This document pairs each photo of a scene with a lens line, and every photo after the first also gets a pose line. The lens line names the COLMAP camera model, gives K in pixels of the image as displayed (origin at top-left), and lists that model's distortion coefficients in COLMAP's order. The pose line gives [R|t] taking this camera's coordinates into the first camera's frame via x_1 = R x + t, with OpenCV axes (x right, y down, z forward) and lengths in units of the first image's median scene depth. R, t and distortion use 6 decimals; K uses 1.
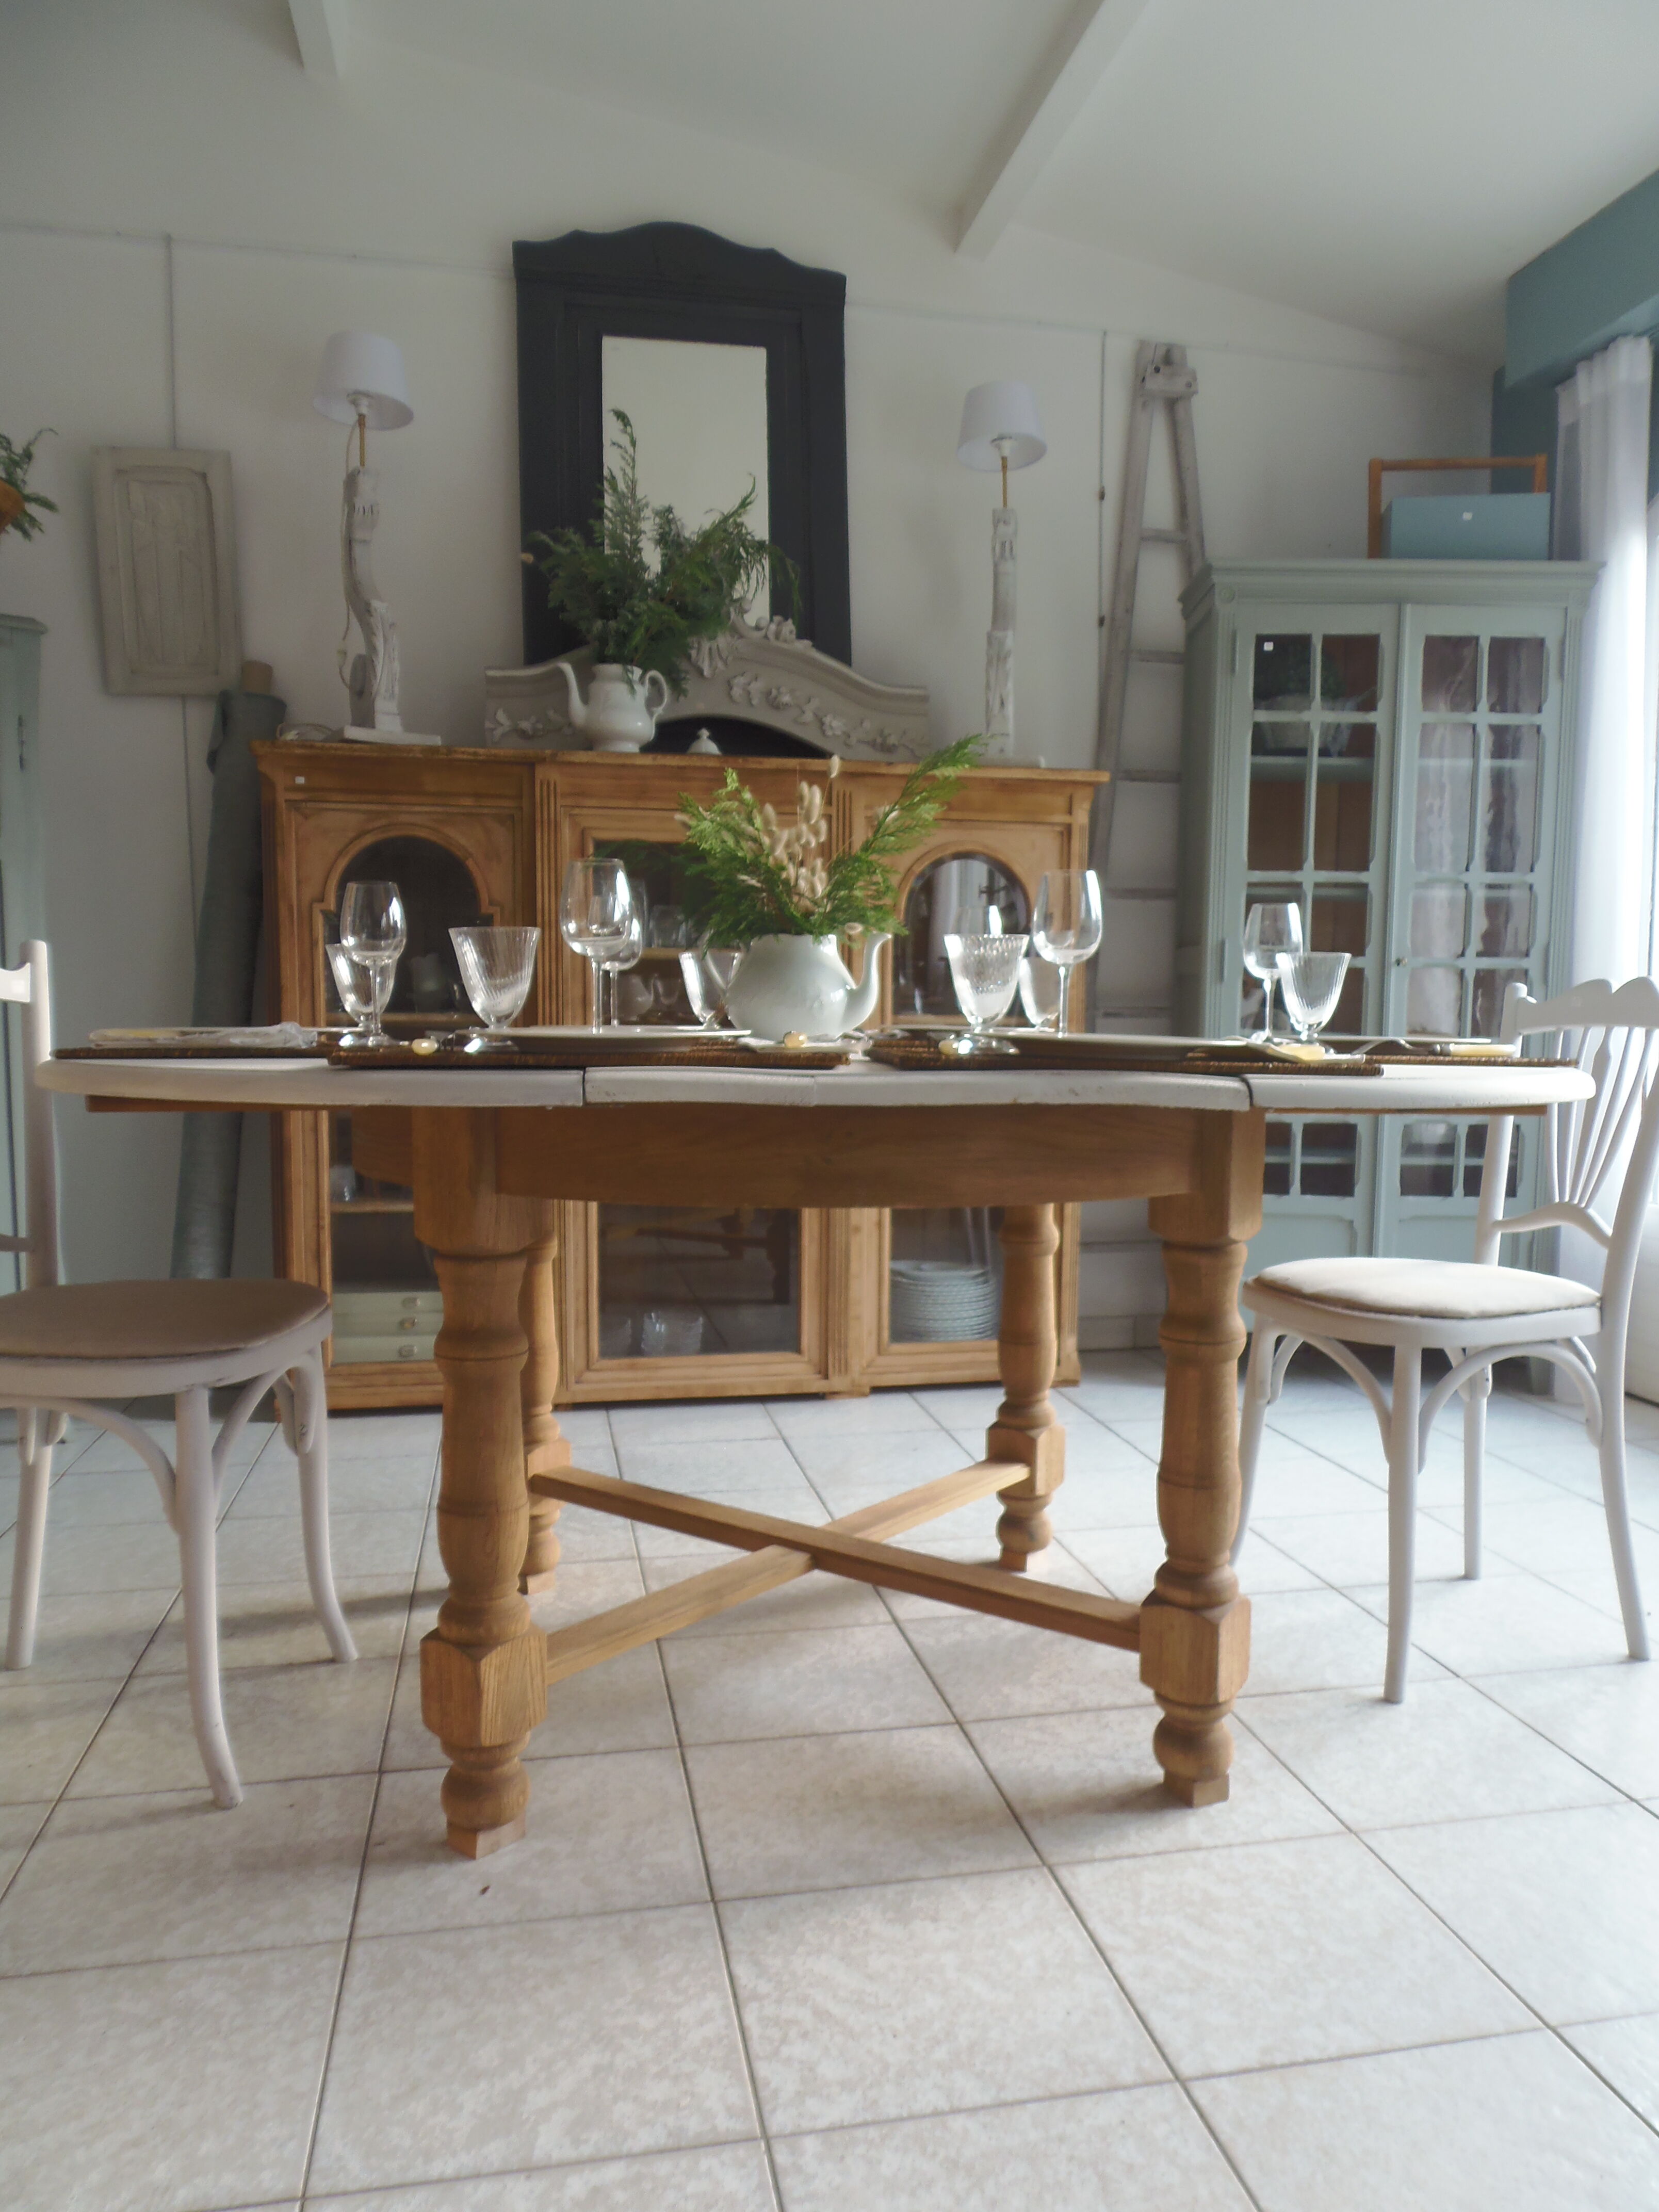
lens RADIAL K [[1611.9, 0, 869.0], [0, 1611.9, 1157.0], [0, 0, 1]] dist [-0.014141, -0.003403]
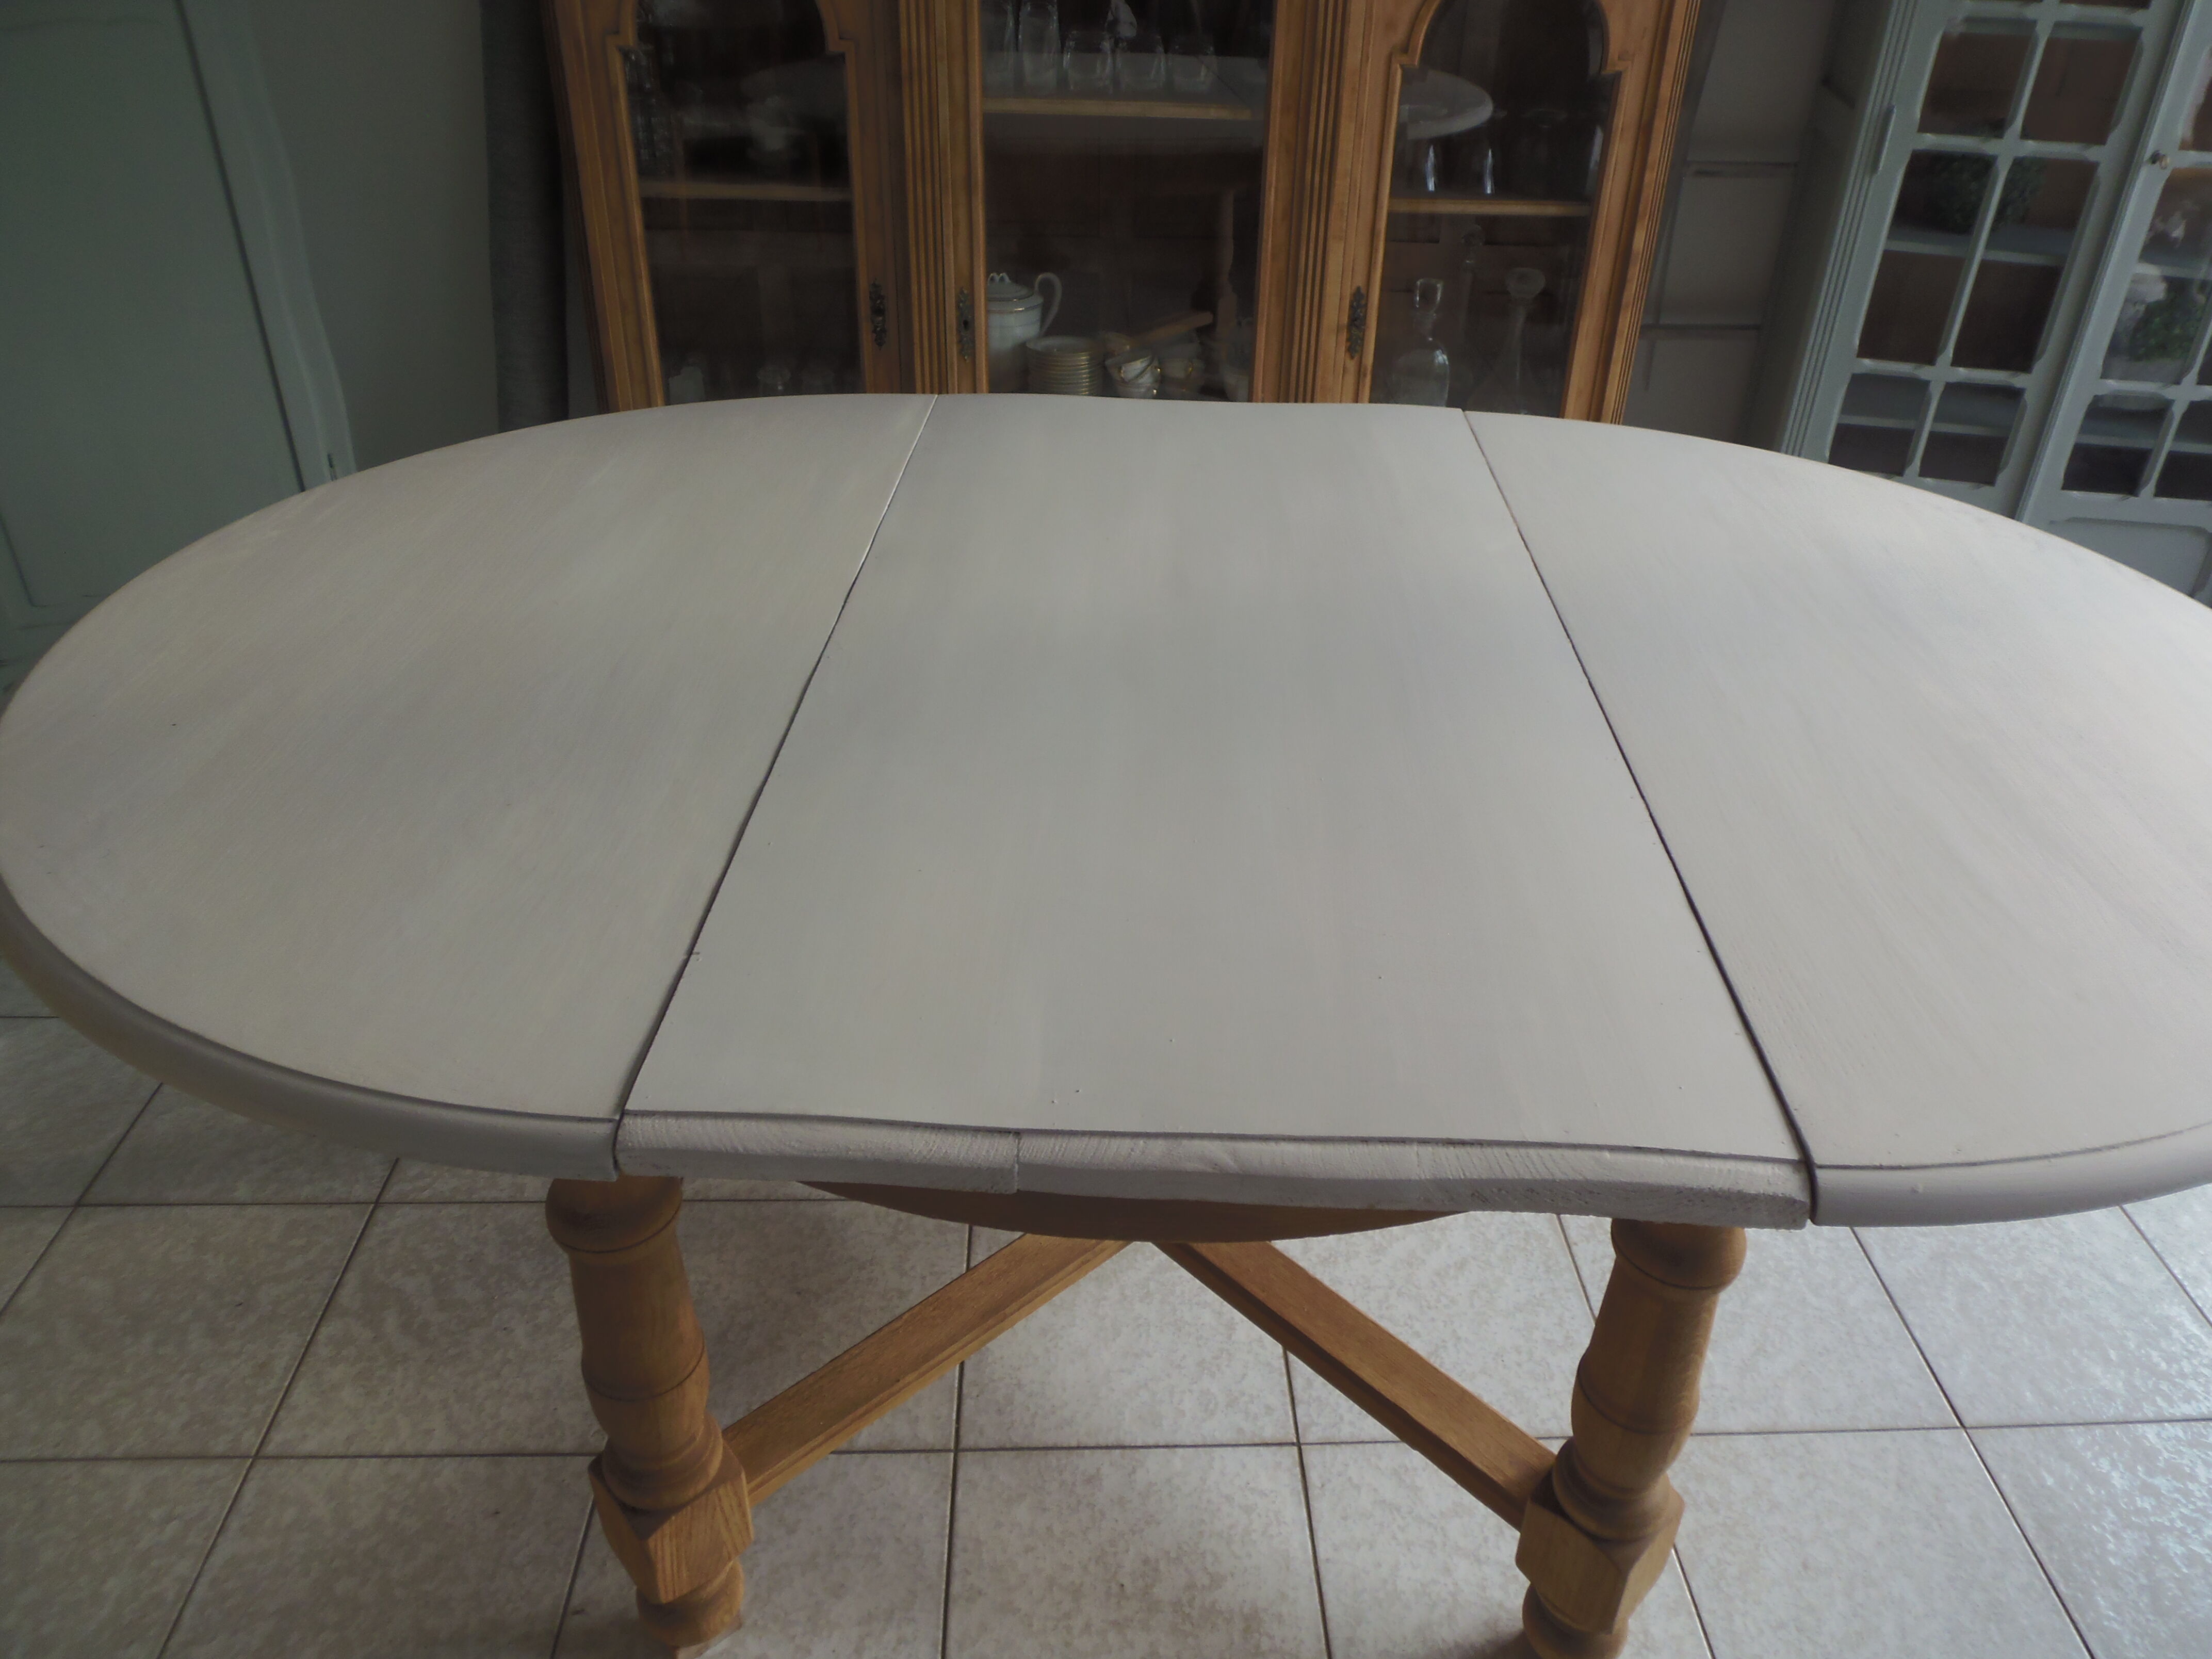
lens RADIAL K [[1611.9, 0, 1137.4], [0, 1611.9, 791.7], [0, 0, 1]] dist [-0.014141, -0.003403]
pose [[0.985331, 0.103119, -0.135975, 0.031100], [-0.033665, 0.898585, 0.437506, -0.178518], [0.167300, -0.426511, 0.888875, 0.242787]]
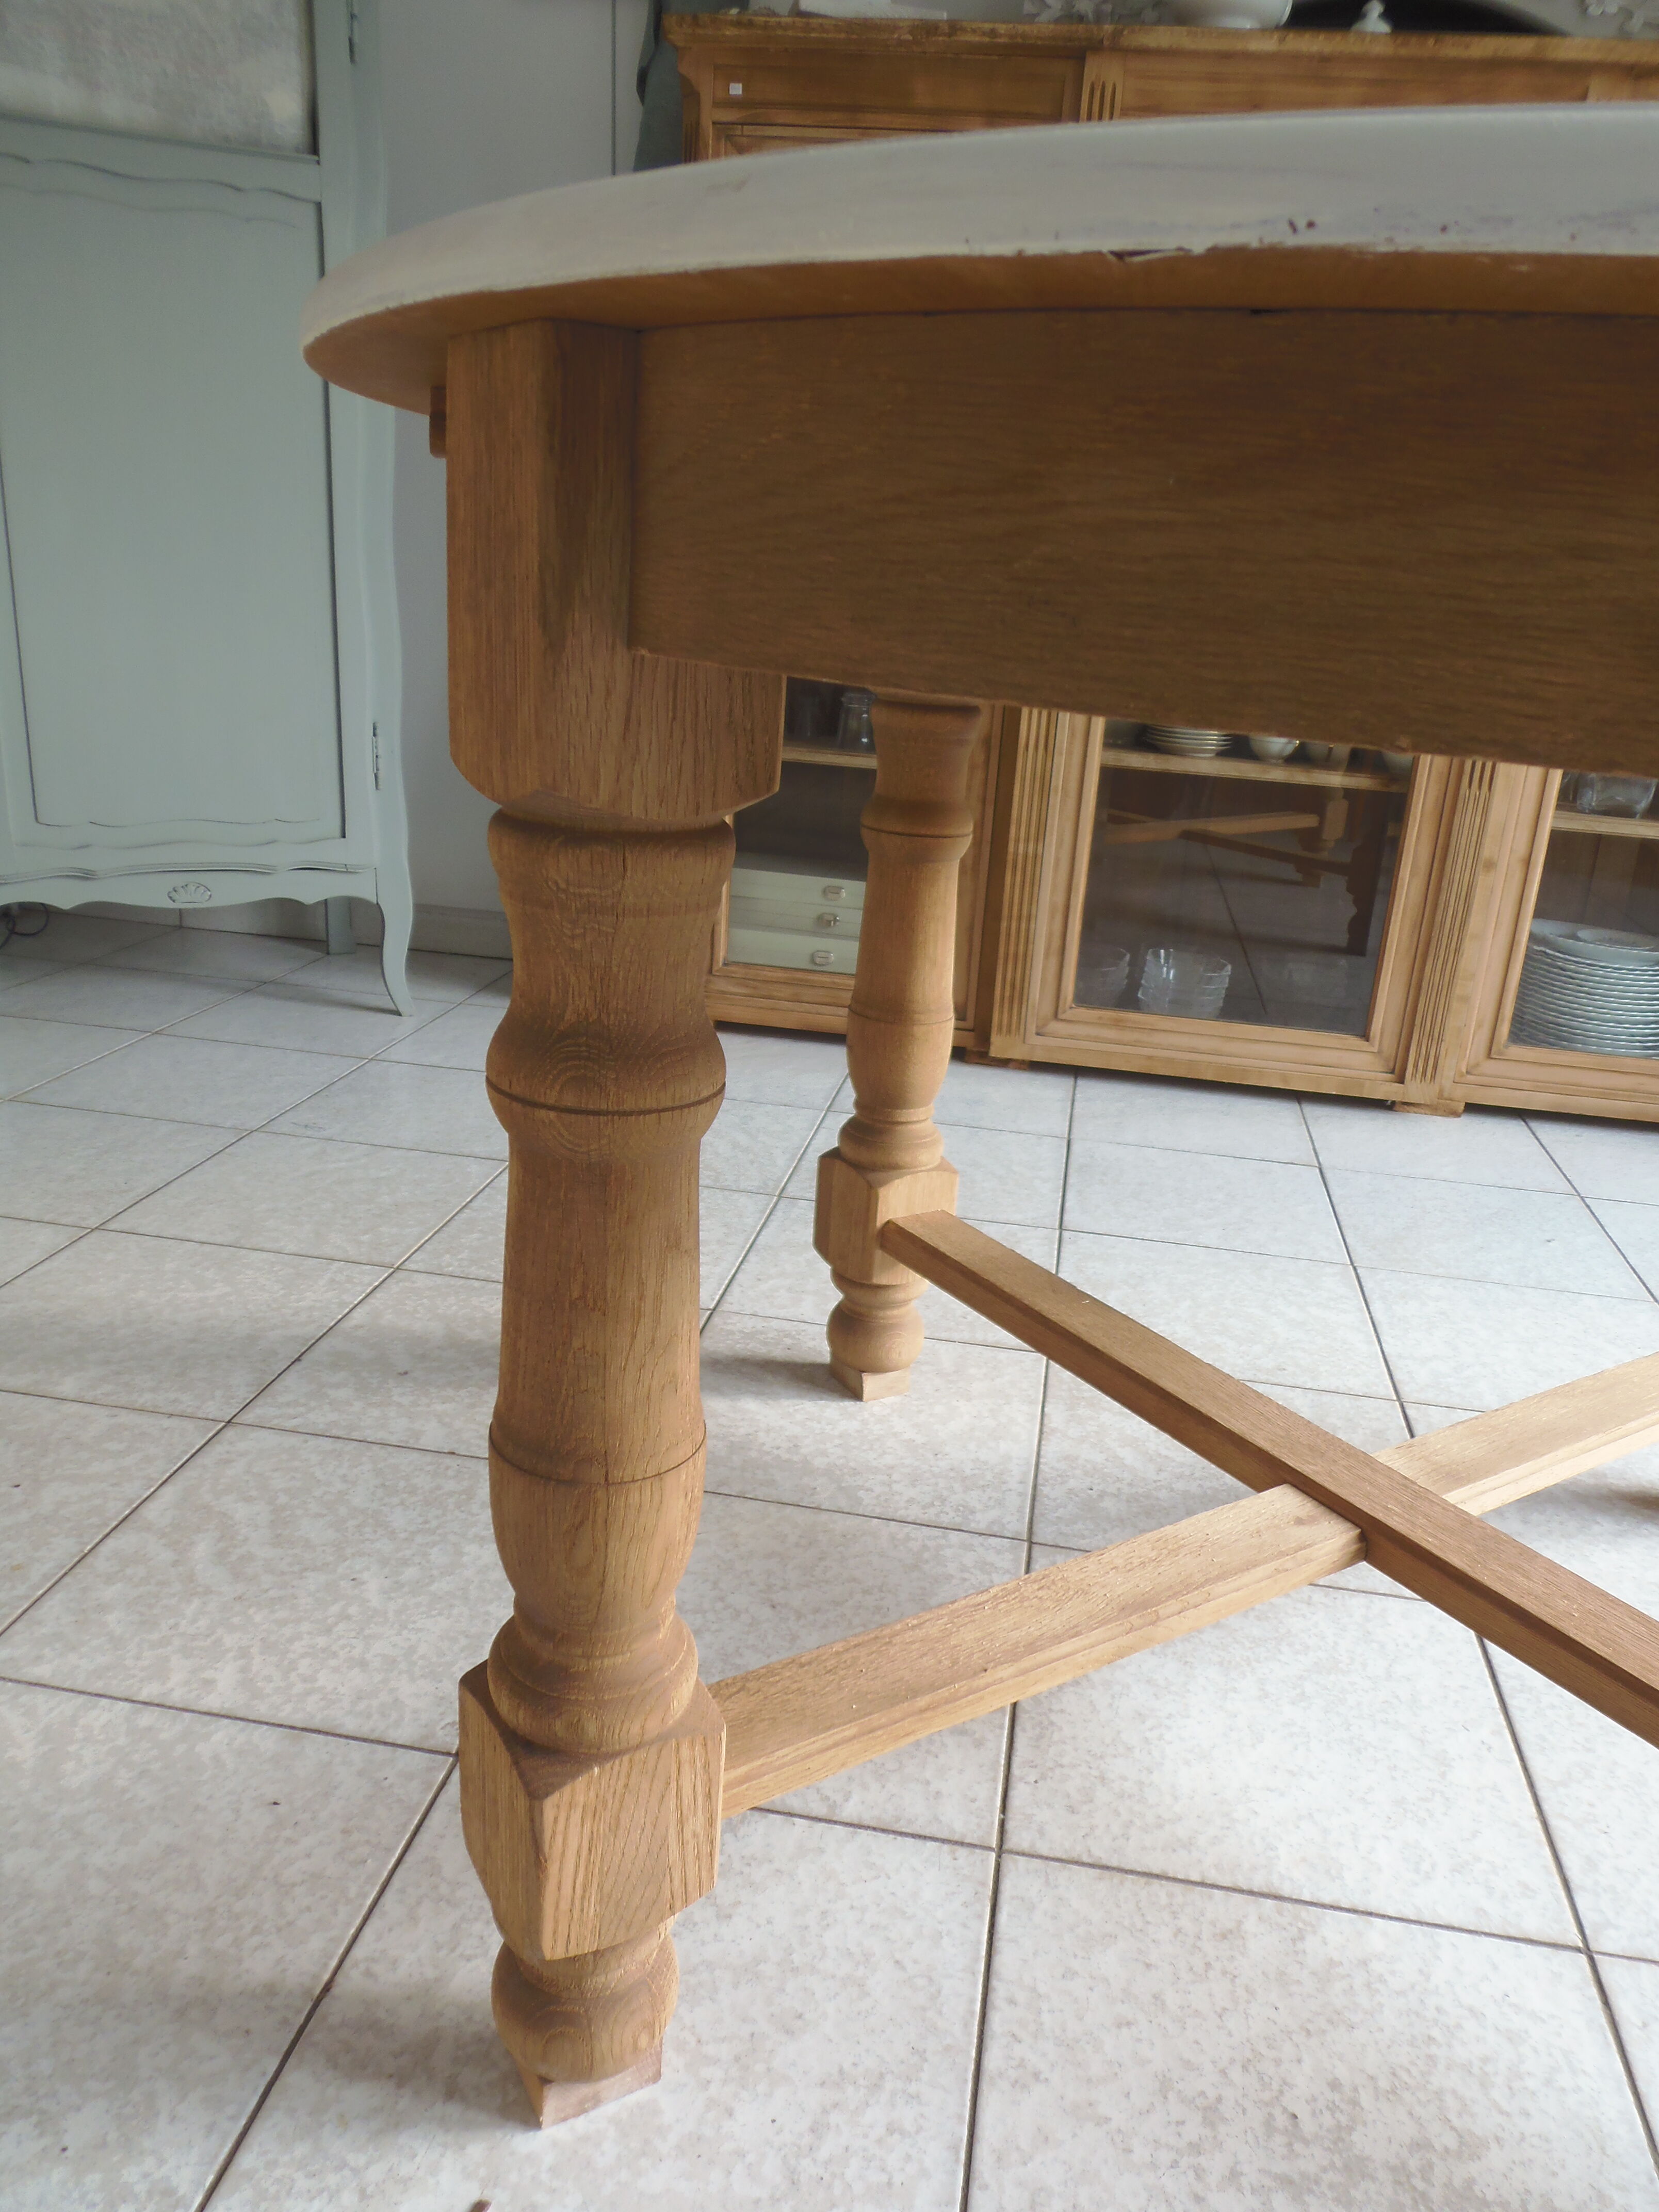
lens RADIAL K [[1611.9, 0, 857.9], [0, 1611.9, 1127.8], [0, 0, 1]] dist [-0.014141, -0.003403]
pose [[0.931877, 0.171102, -0.319889, -0.020769], [-0.094657, 0.965922, 0.240906, 0.016588], [0.350207, -0.194215, 0.916316, 0.326676]]
